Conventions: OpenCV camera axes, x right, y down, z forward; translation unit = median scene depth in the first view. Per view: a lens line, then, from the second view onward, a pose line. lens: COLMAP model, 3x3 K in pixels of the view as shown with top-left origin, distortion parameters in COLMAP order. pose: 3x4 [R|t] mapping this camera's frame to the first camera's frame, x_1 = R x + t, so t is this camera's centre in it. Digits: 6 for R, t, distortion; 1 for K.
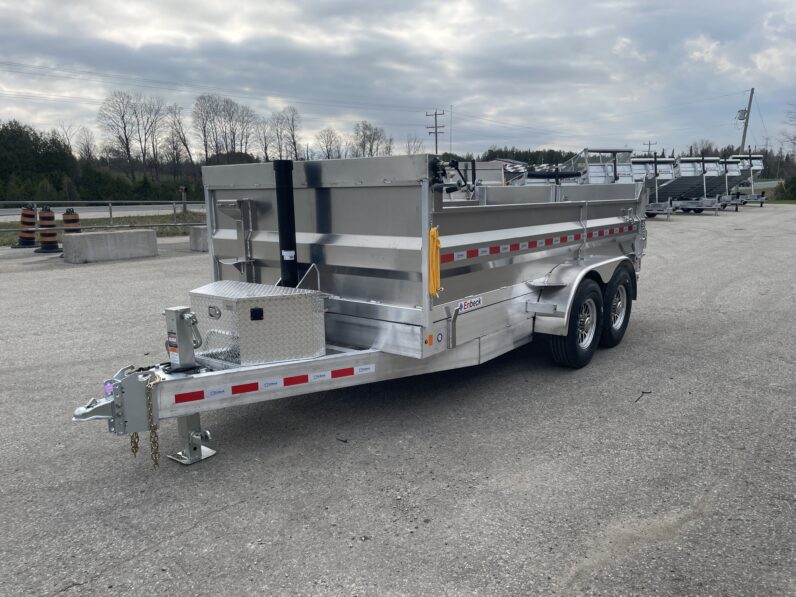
lens RADIAL K [[598.6, 0, 396.4], [0, 598.6, 297.8], [0, 0, 1]] dist [0.003585, -0.009018]
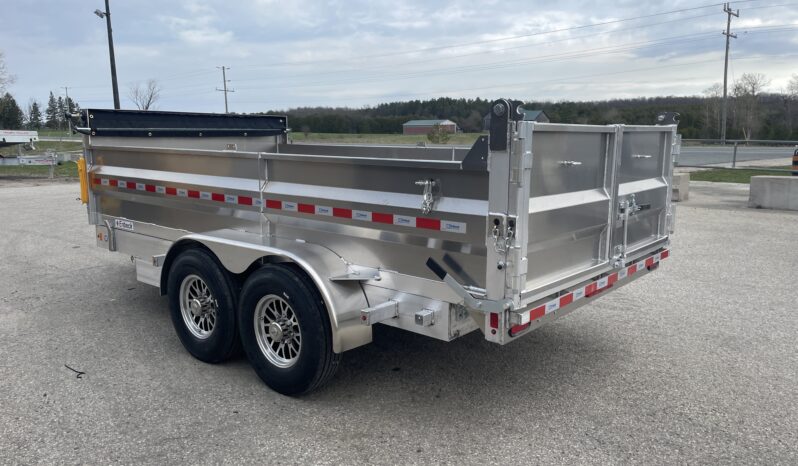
lens RADIAL K [[601.1, 0, 393.7], [0, 601.1, 232.3], [0, 0, 1]] dist [0.016422, -0.002436]
pose [[-0.039596, 0.175194, -0.983737, 0.993949], [-0.174891, 0.968097, 0.179448, -0.221329], [0.983791, 0.179152, -0.007693, 1.159209]]
